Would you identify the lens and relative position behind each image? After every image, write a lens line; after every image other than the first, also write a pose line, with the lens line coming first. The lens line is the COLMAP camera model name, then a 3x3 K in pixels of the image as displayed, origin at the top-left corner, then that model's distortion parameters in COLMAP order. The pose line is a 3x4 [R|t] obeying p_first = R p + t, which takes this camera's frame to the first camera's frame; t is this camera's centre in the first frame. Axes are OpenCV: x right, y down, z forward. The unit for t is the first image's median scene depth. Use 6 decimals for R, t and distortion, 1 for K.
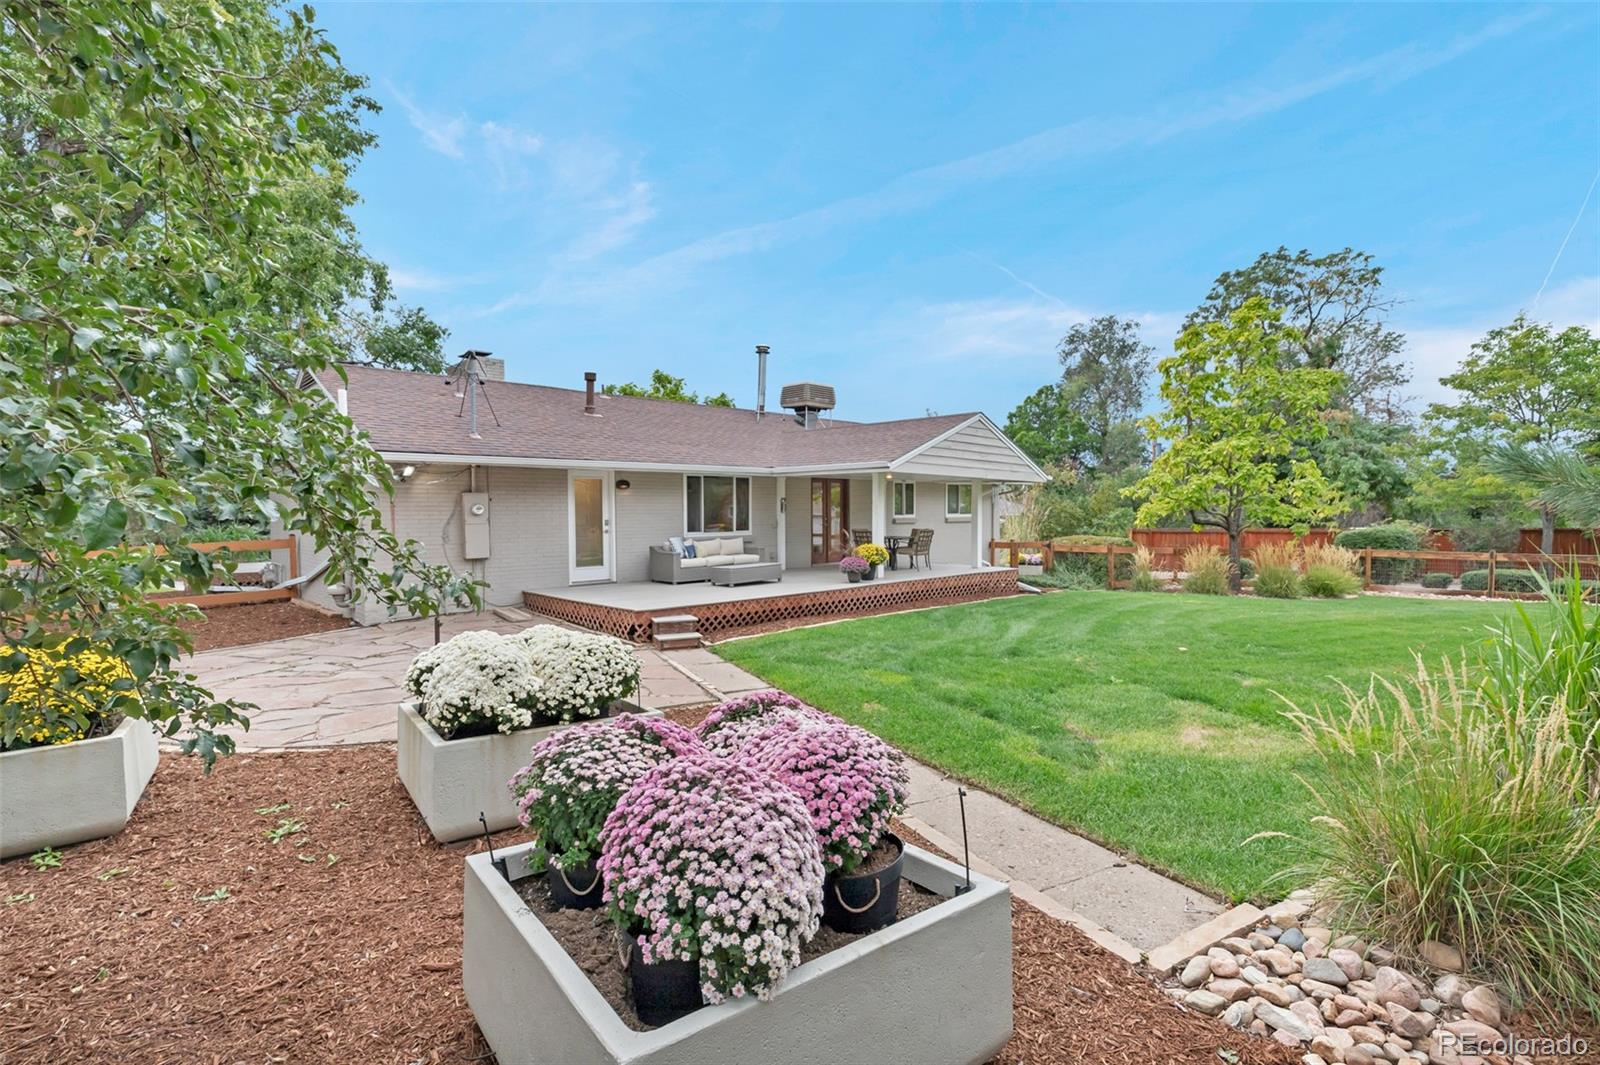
lens RADIAL K [[725.6, 0, 800.0], [0, 725.6, 532.5], [0, 0, 1]] dist [-0.000531, 0.000398]
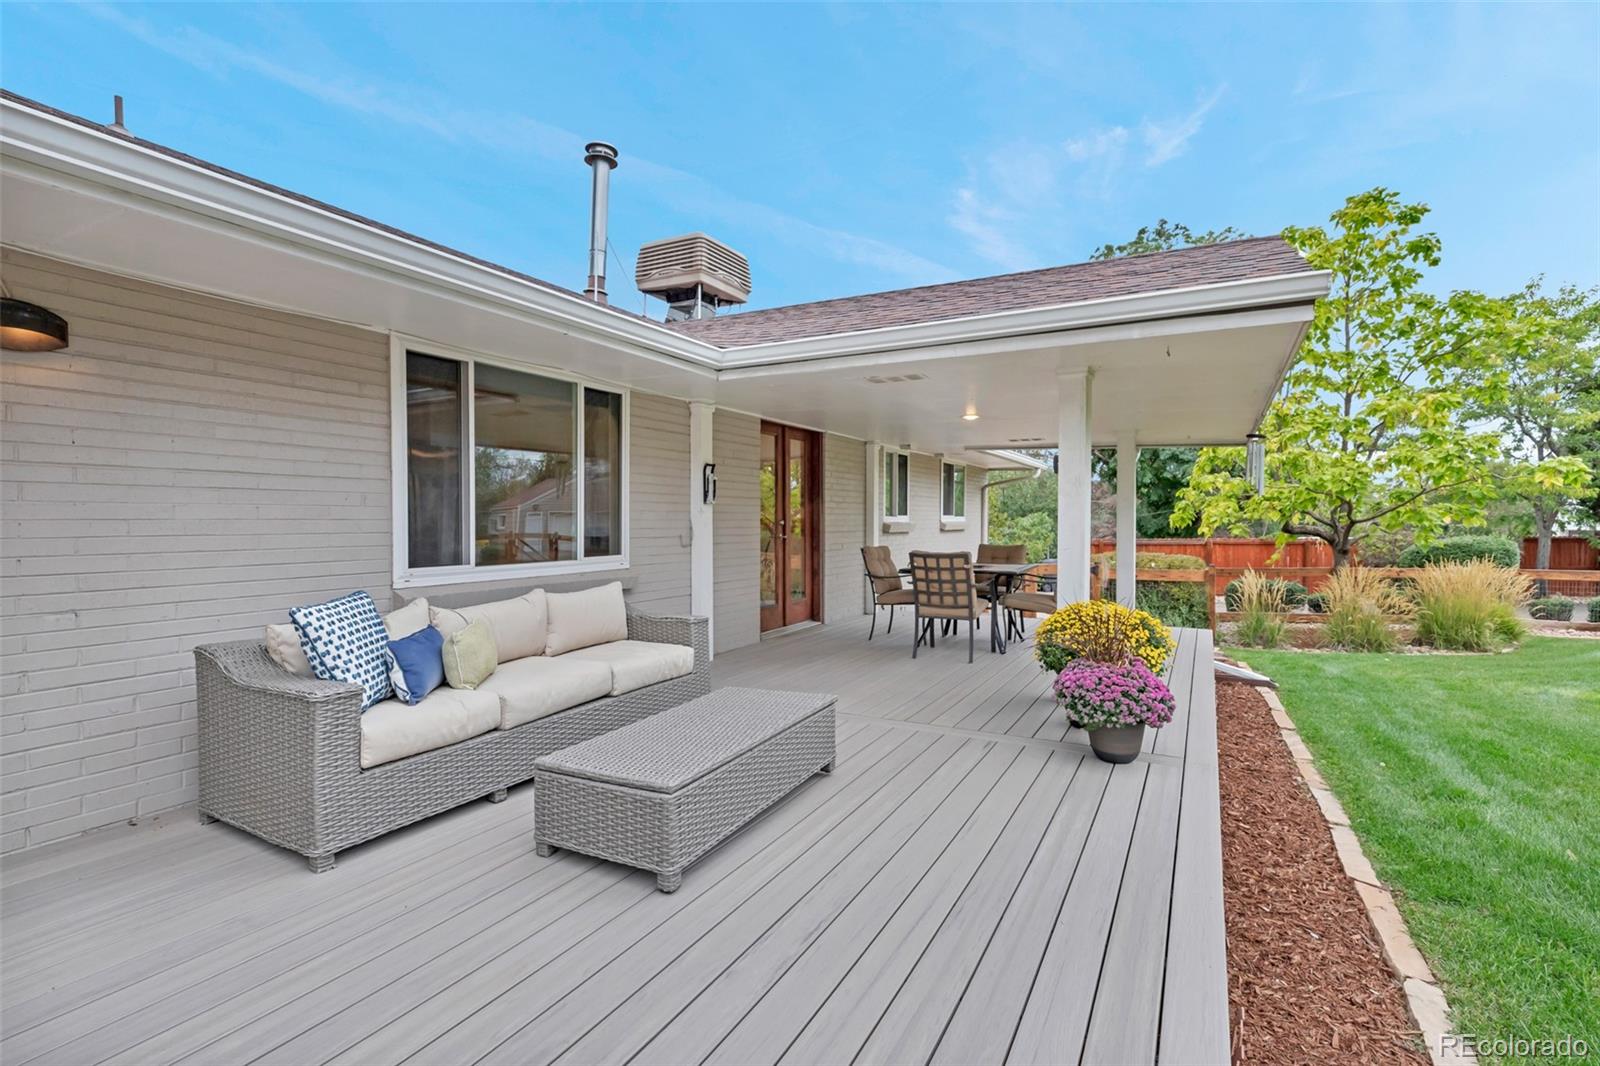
lens RADIAL K [[737.8, 0, 800.0], [0, 737.8, 533.0], [0, 0, 1]] dist [-0.007587, 0.000507]
pose [[0.950476, -0.001030, 0.310796, -0.093758], [0.004963, 0.999917, -0.011866, -0.008121], [-0.310758, 0.012820, 0.950403, 0.639548]]
